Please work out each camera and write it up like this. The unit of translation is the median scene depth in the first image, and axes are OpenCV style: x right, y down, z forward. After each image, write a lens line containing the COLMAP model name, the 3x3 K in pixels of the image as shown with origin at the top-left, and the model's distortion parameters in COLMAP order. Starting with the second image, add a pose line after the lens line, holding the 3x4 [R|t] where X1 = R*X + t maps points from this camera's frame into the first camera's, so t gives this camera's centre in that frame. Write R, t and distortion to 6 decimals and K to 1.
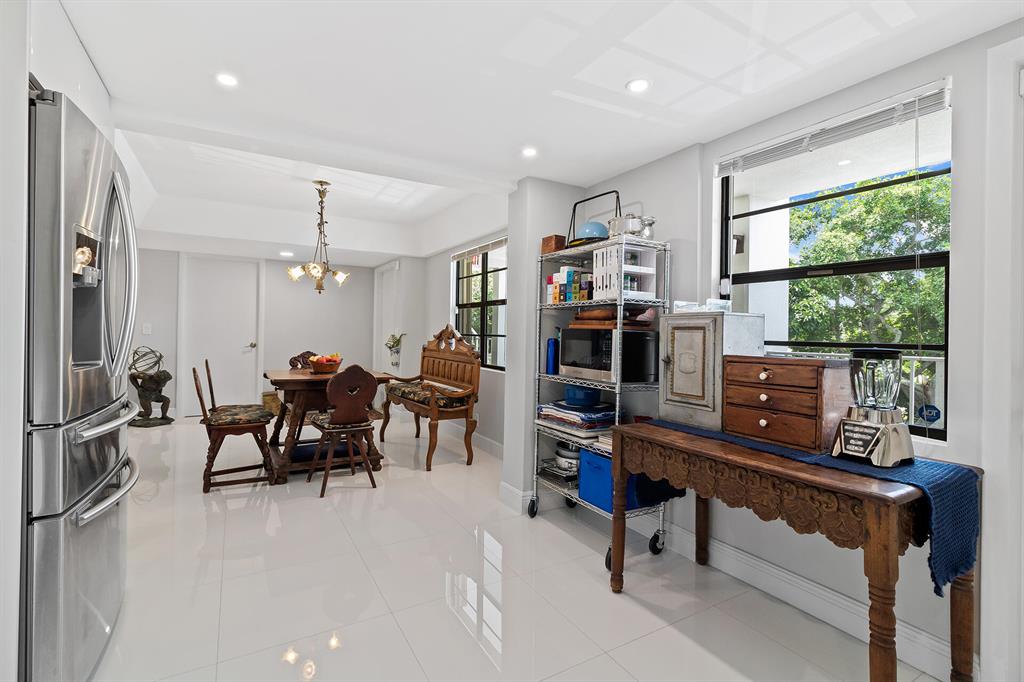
lens RADIAL K [[468.2, 0, 508.4], [0, 468.2, 330.1], [0, 0, 1]] dist [0.002850, 0.000092]
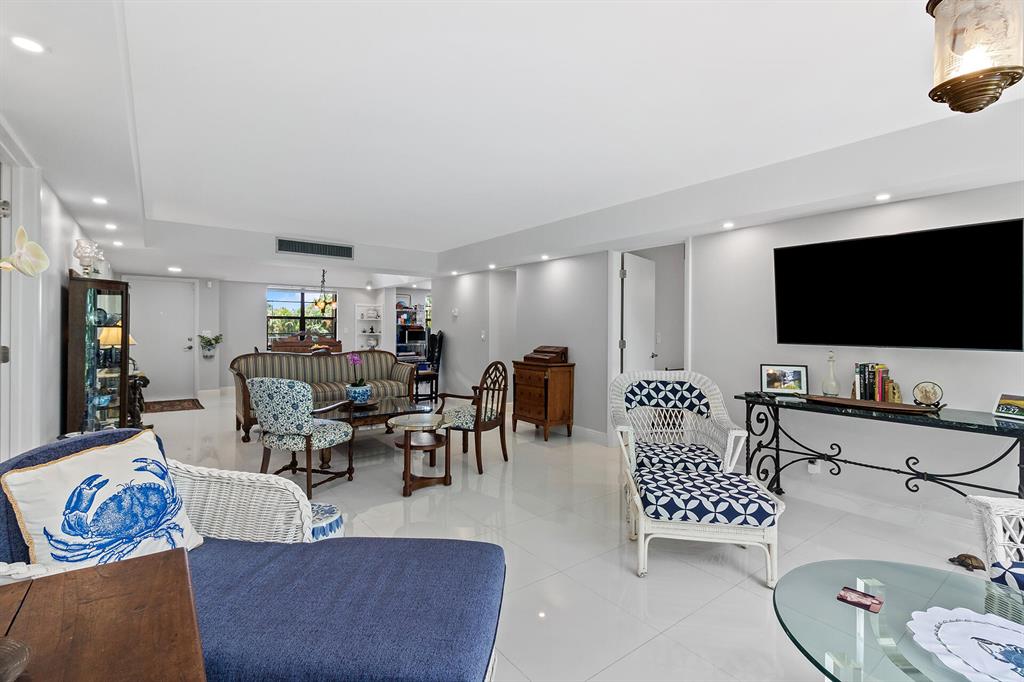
lens RADIAL K [[468.2, 0, 508.4], [0, 468.2, 330.1], [0, 0, 1]] dist [0.002850, 0.000092]
pose [[-0.119858, -0.019769, 0.992594, -4.009251], [-0.007317, 0.999792, 0.019029, -0.093201], [-0.992764, -0.004982, -0.119977, 0.692594]]
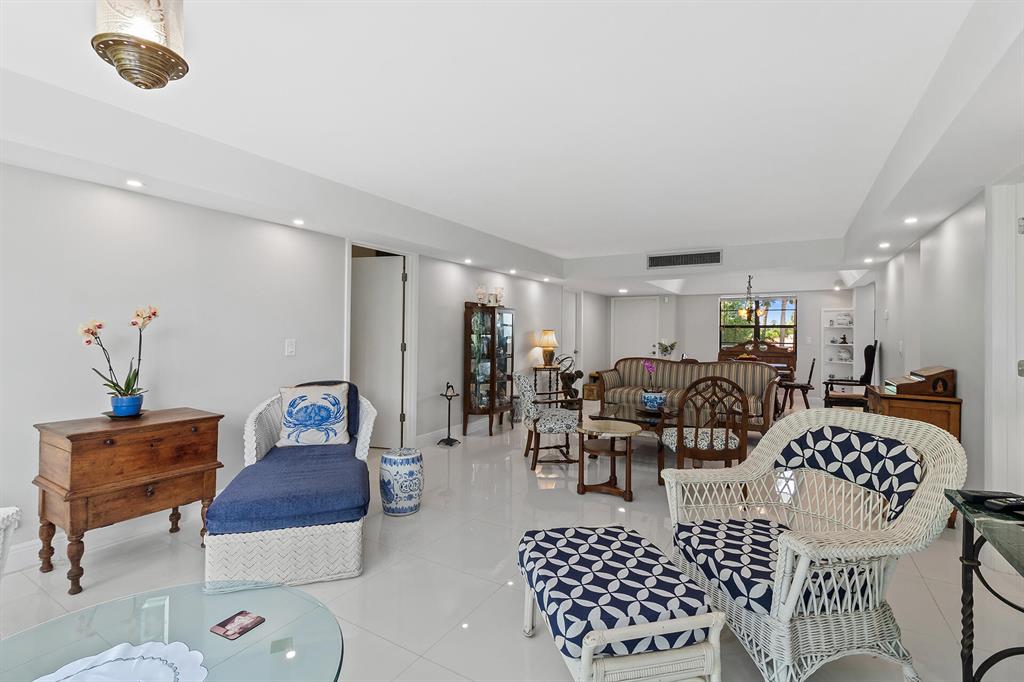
lens RADIAL K [[468.2, 0, 508.4], [0, 468.2, 330.1], [0, 0, 1]] dist [0.002850, 0.000092]
pose [[0.873637, -0.003776, 0.486563, -3.520909], [0.005372, 0.999984, -0.001885, -0.083405], [-0.486548, 0.004260, 0.873643, -0.341537]]
